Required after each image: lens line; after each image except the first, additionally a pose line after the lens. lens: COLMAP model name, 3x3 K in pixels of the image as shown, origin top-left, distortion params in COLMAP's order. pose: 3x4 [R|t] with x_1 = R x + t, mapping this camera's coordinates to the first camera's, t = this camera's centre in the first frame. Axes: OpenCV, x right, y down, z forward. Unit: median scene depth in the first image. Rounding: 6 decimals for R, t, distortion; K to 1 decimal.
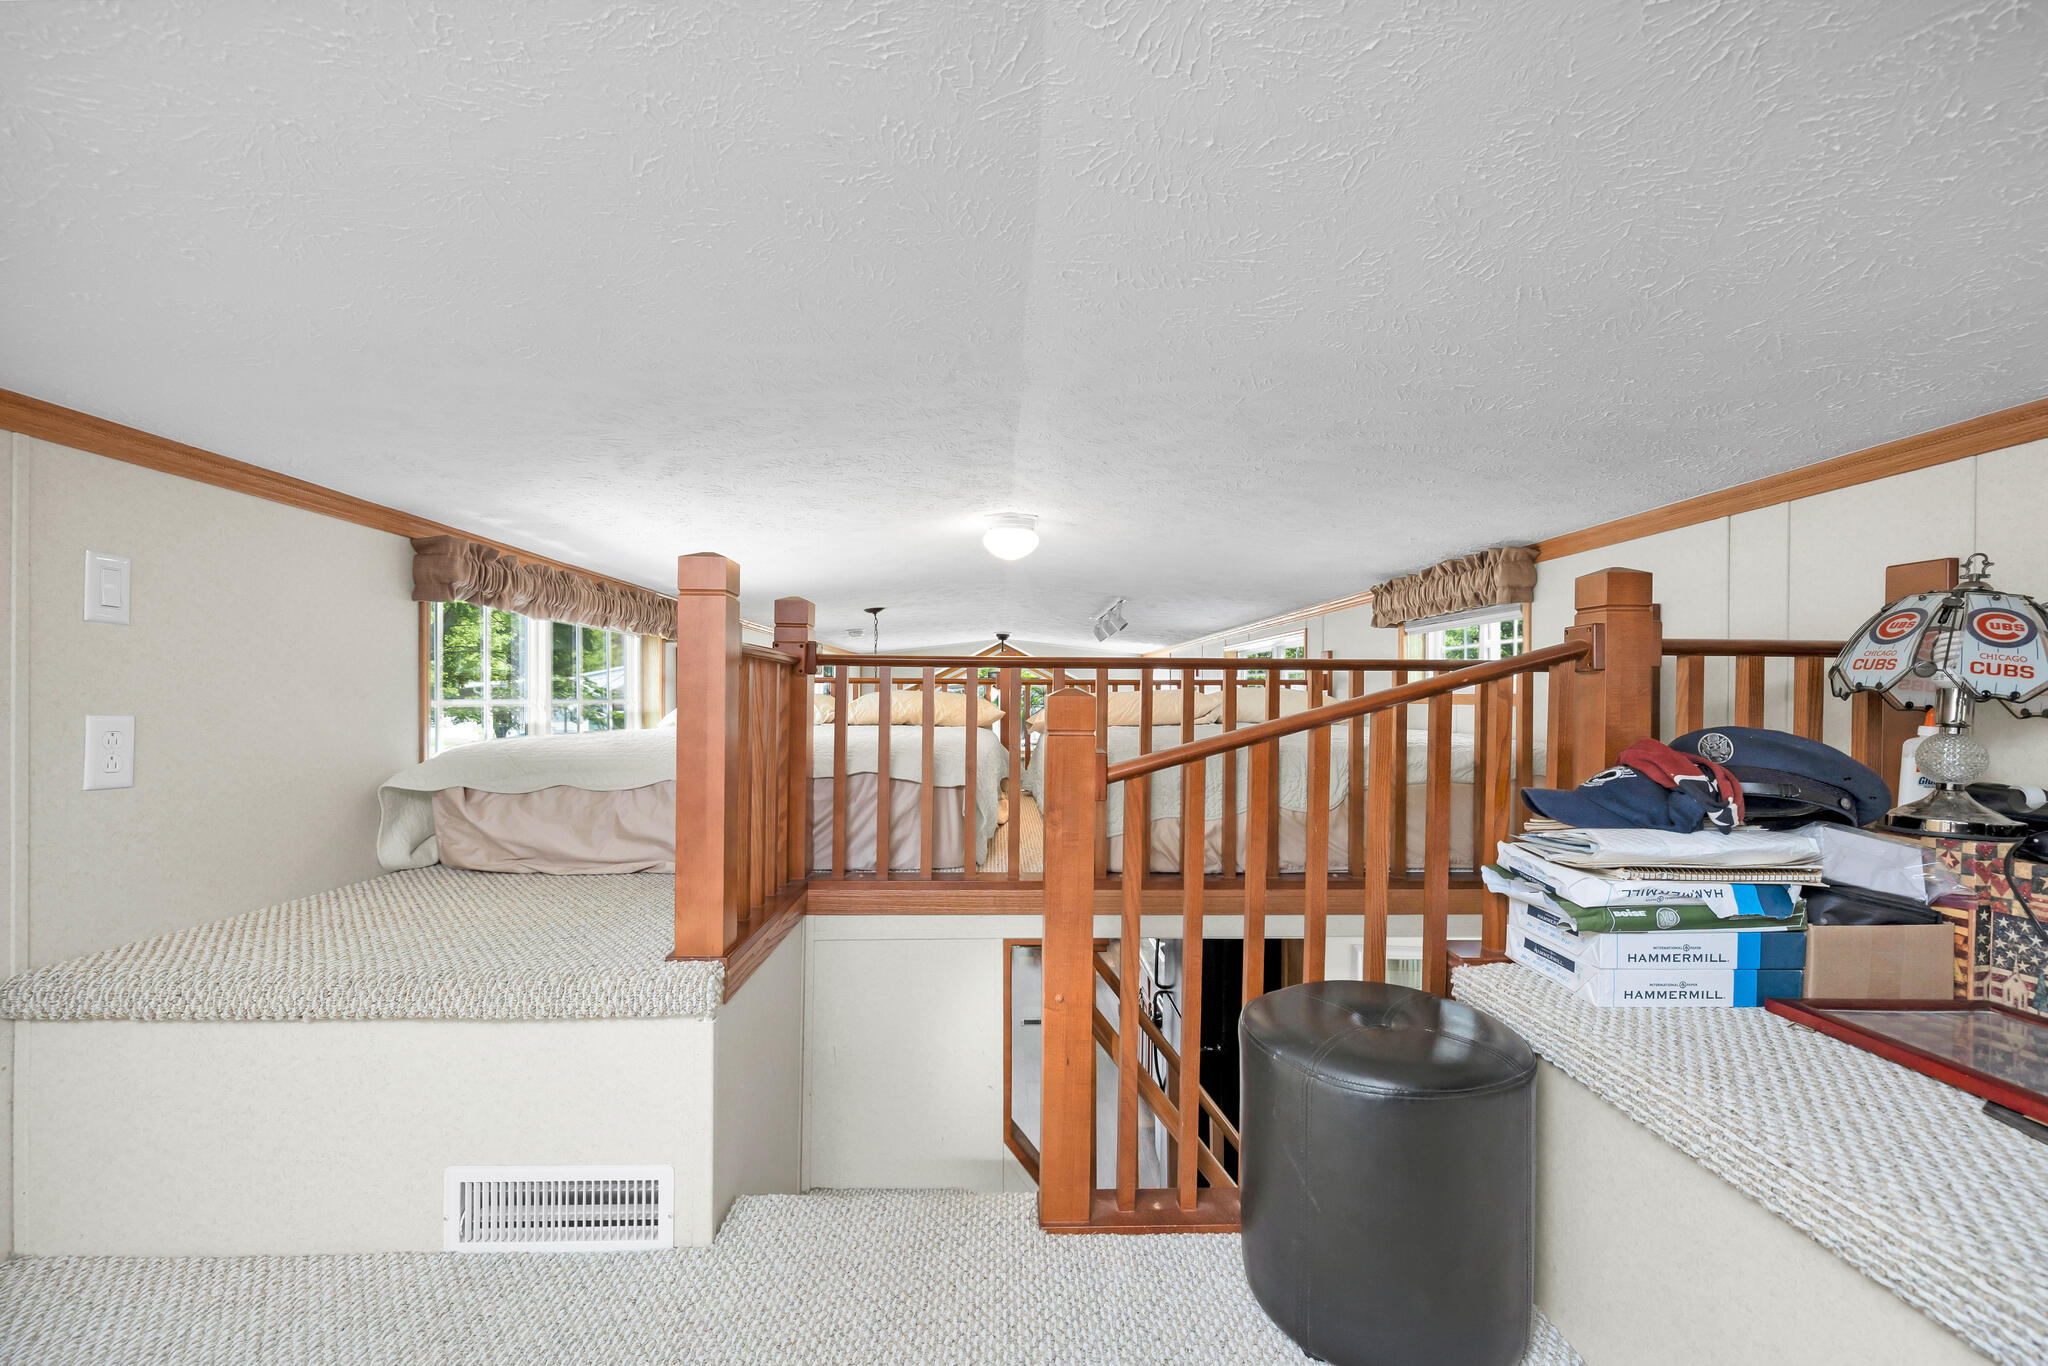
lens RADIAL K [[856.7, 0, 1031.3], [0, 856.7, 687.7], [0, 0, 1]] dist [-0.001412, 0.000007]
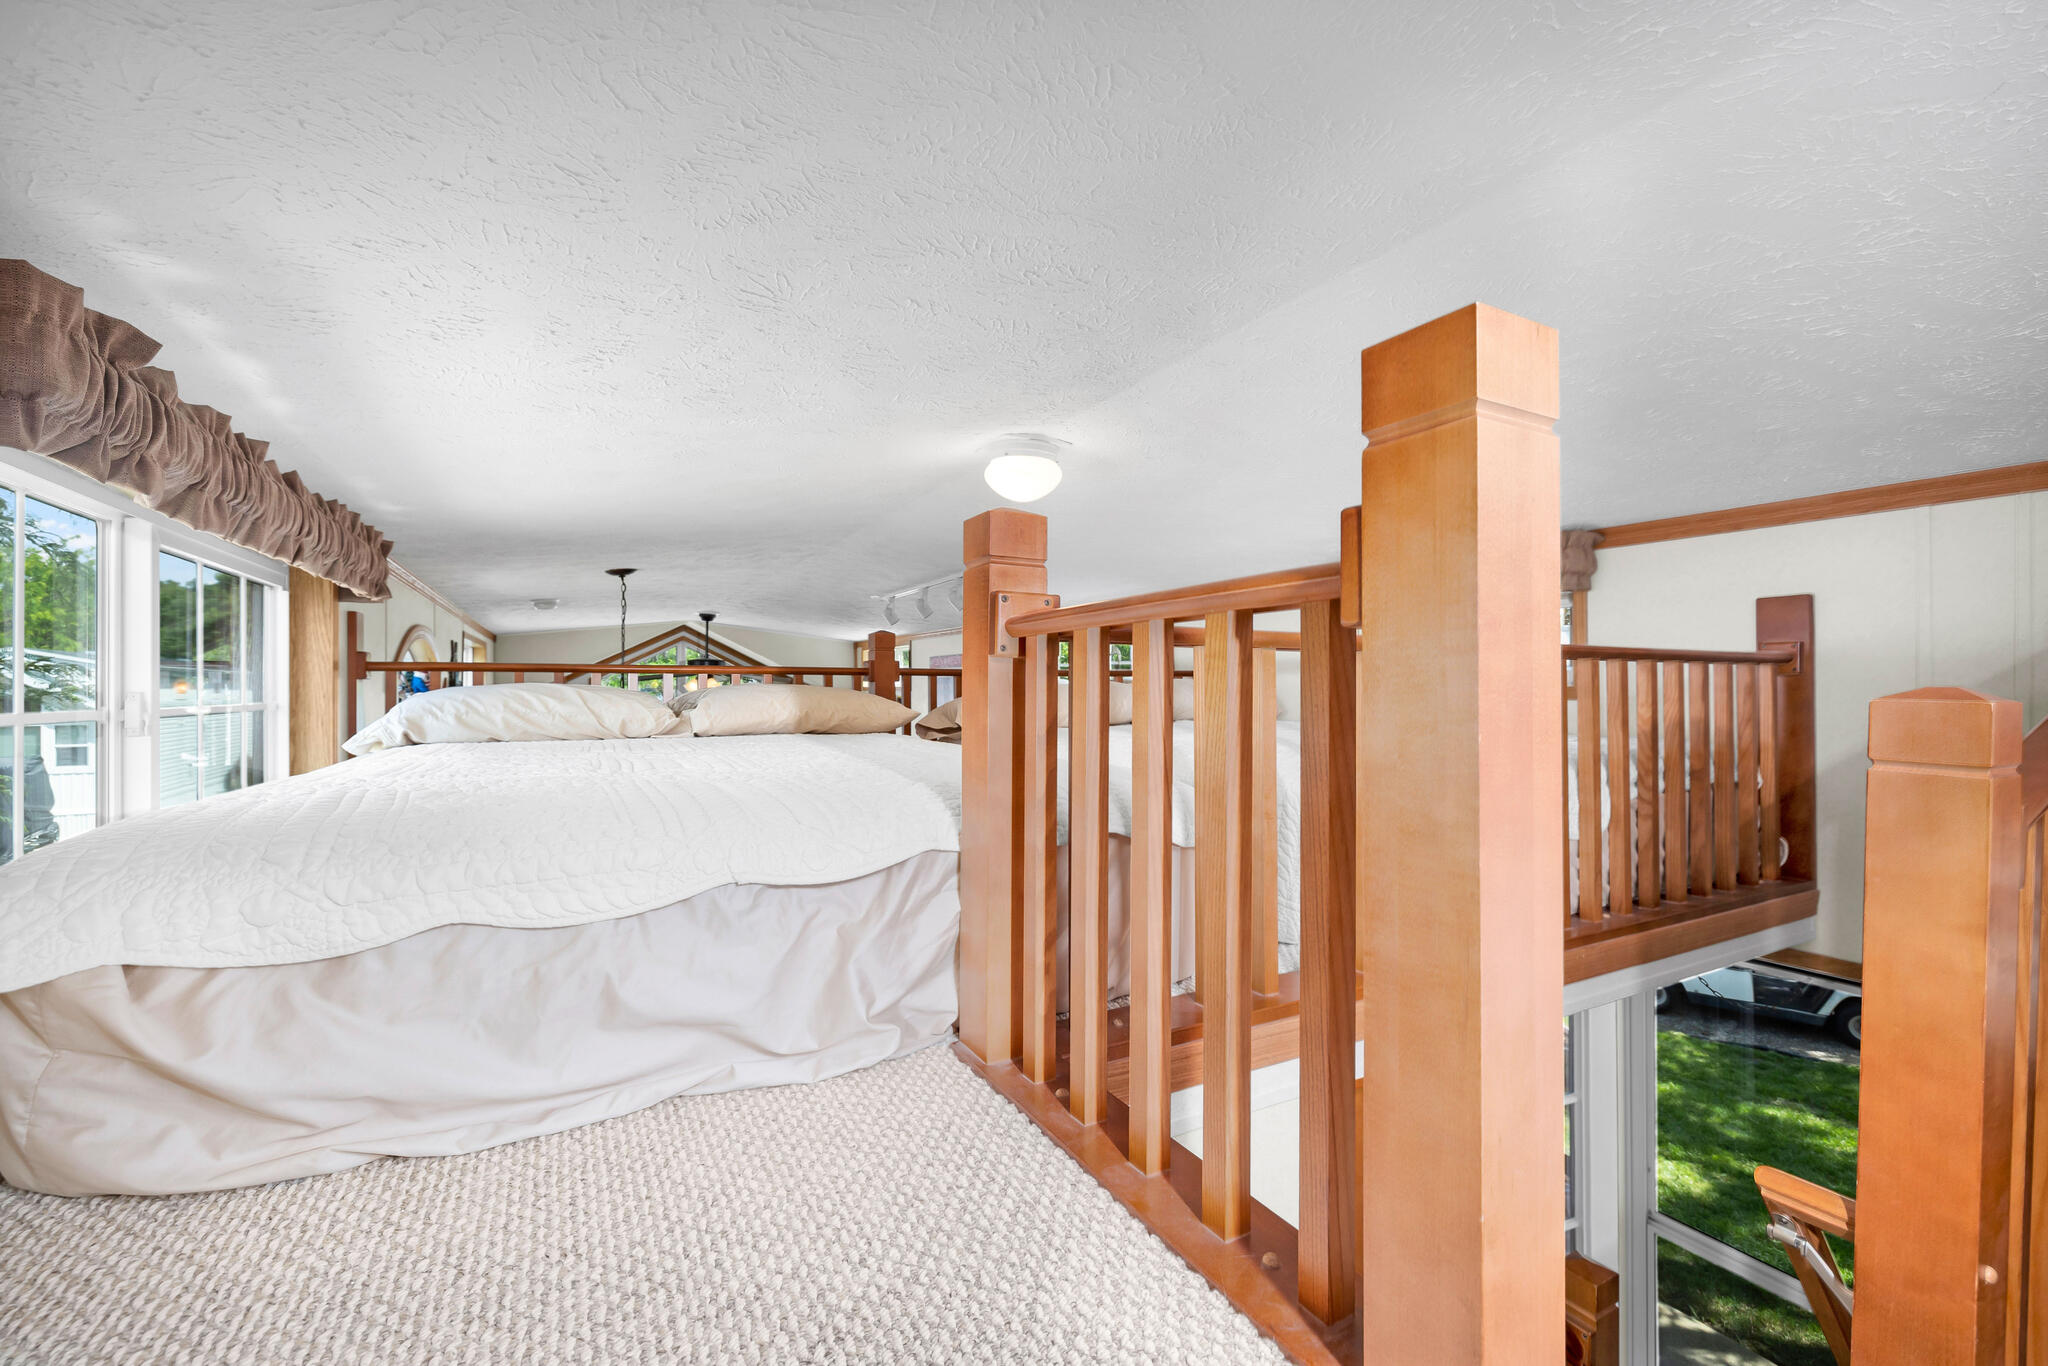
lens RADIAL K [[855.2, 0, 1045.6], [0, 855.2, 679.1], [0, 0, 1]] dist [-0.001389, -0.000182]
pose [[0.895042, -0.002379, 0.445975, -0.468031], [0.001619, 0.999997, 0.002086, -0.003617], [-0.445979, -0.001145, 0.895043, 0.499871]]
